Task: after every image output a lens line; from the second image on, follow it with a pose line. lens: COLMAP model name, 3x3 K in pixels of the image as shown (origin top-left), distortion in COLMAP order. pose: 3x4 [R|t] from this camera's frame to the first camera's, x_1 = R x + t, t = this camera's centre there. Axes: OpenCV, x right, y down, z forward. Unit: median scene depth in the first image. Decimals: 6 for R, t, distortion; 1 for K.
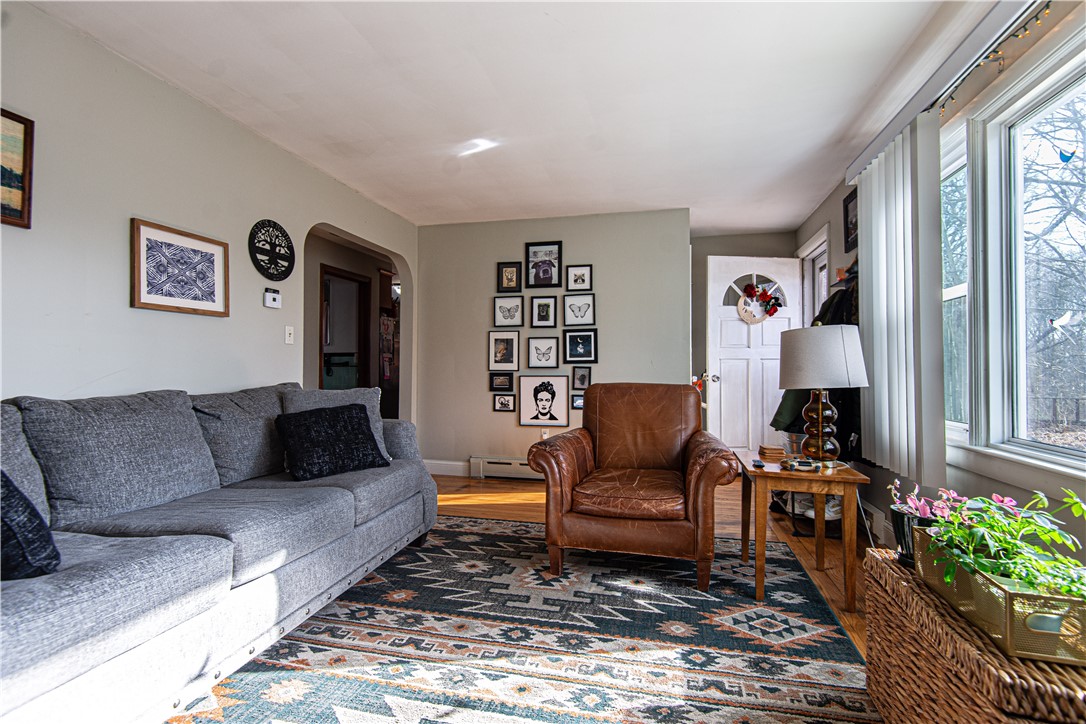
lens RADIAL K [[501.5, 0, 537.5], [0, 501.5, 357.2], [0, 0, 1]] dist [0.044785, -0.029288]
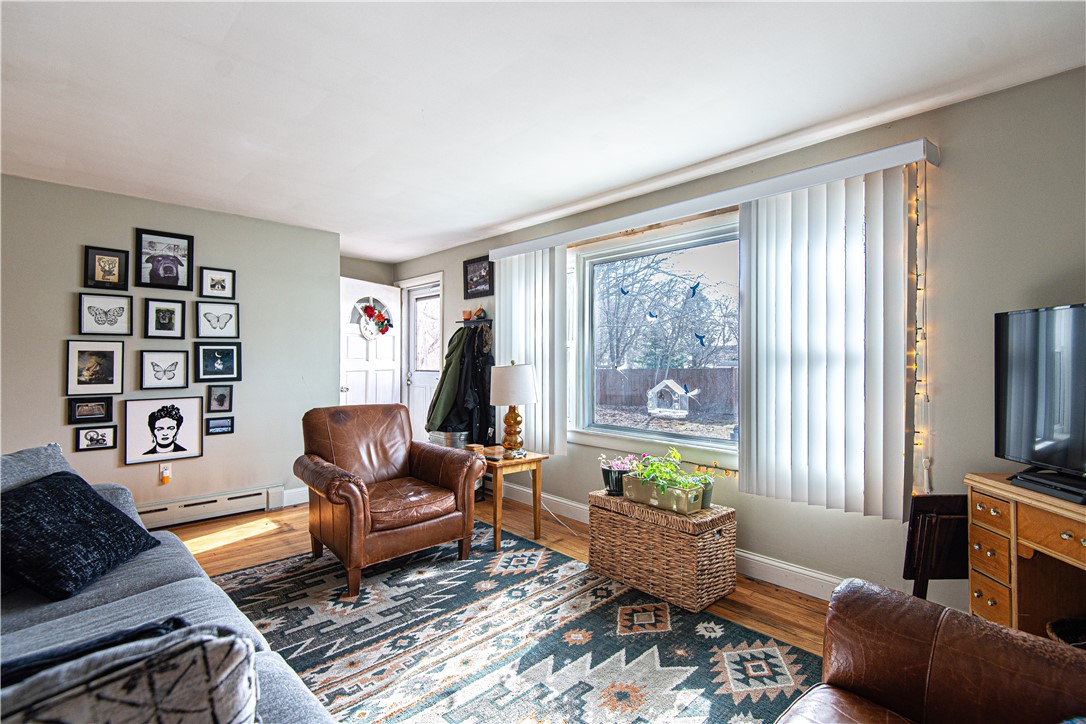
lens RADIAL K [[501.5, 0, 537.5], [0, 501.5, 357.2], [0, 0, 1]] dist [0.044785, -0.029288]
pose [[0.547807, 0.002139, 0.836602, -0.350448], [-0.019195, 0.999766, 0.010012, -0.049583], [-0.836385, -0.021543, 0.547720, 0.052519]]
